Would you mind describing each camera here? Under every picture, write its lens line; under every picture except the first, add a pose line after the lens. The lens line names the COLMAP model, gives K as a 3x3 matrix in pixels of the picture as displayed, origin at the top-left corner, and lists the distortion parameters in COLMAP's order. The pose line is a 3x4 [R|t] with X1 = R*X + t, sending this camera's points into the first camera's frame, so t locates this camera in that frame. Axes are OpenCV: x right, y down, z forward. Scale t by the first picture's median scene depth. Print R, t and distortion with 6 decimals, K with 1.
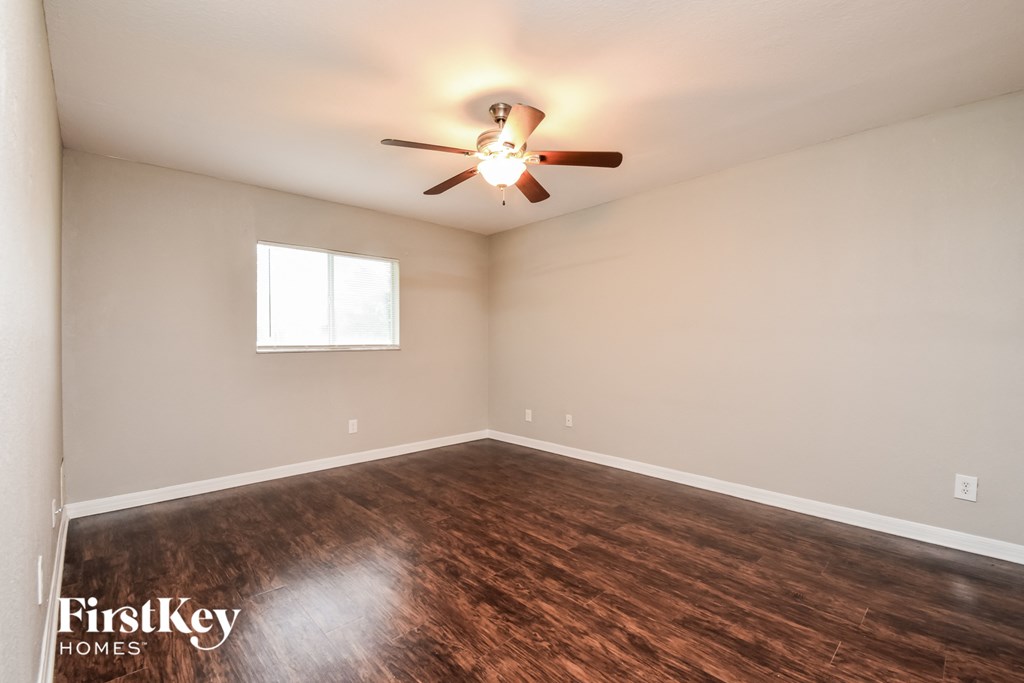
lens RADIAL K [[445.6, 0, 512.1], [0, 445.6, 343.0], [0, 0, 1]] dist [0.040733, 0.000850]
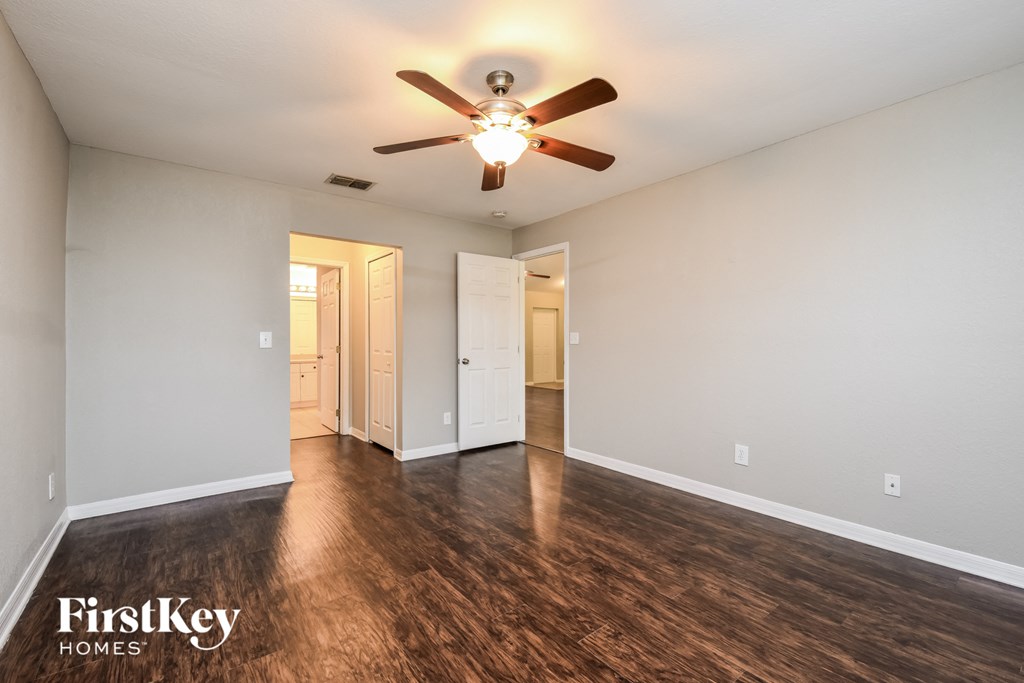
lens RADIAL K [[445.6, 0, 511.0], [0, 445.6, 338.7], [0, 0, 1]] dist [0.040733, 0.000850]
pose [[-0.994514, 0.006971, 0.104376, -0.135641], [0.007104, 0.999974, 0.000907, -0.006277], [-0.104367, 0.001644, -0.994538, 1.893634]]
